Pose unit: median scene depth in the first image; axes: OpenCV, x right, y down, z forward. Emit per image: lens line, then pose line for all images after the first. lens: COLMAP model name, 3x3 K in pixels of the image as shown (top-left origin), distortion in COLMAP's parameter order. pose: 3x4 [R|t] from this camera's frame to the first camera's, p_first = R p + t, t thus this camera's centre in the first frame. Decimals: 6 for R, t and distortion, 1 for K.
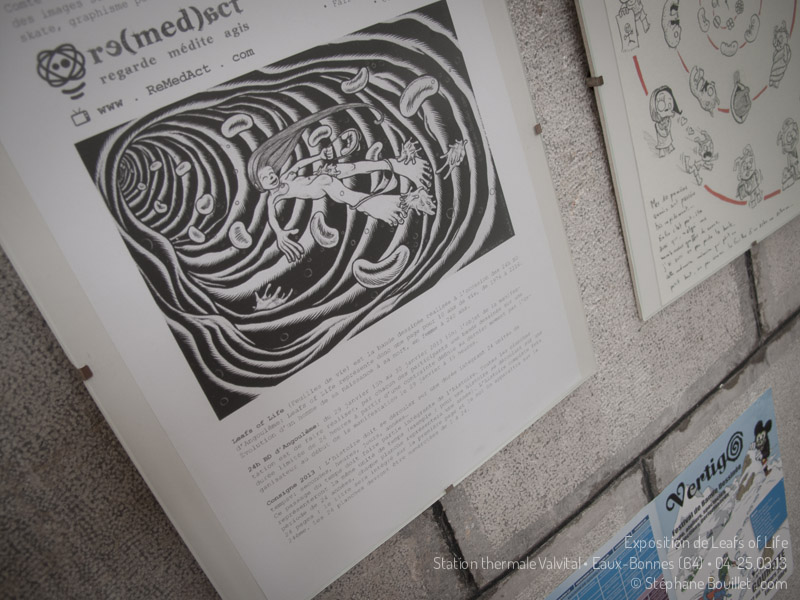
lens RADIAL K [[654.6, 0, 400.0], [0, 654.6, 300.0], [0, 0, 1]] dist [-0.156312, 0.096807]
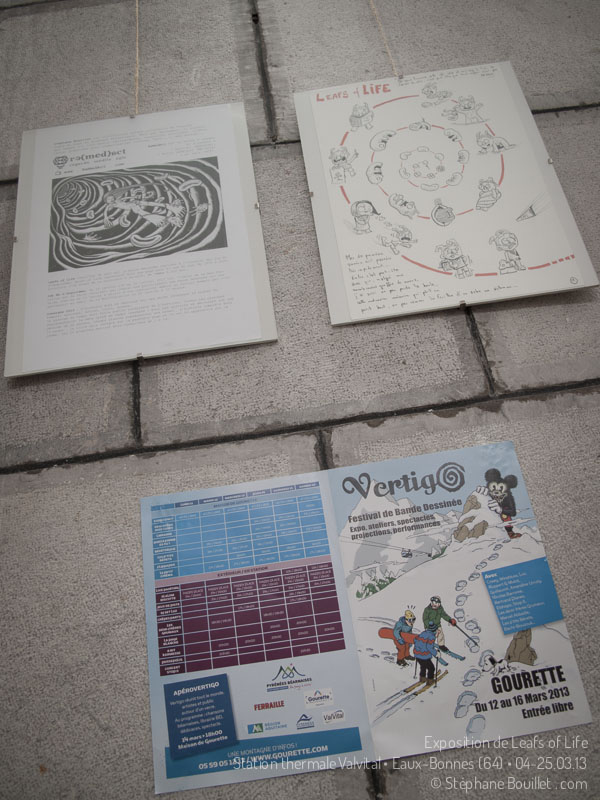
lens RADIAL K [[654.6, 0, 300.0], [0, 654.6, 400.0], [0, 0, 1]] dist [-0.156312, 0.096807]
pose [[0.808140, -0.043508, -0.587381, 1.571662], [-0.347616, 0.769827, -0.535285, 1.283797], [0.475471, 0.636769, 0.607004, 0.292500]]
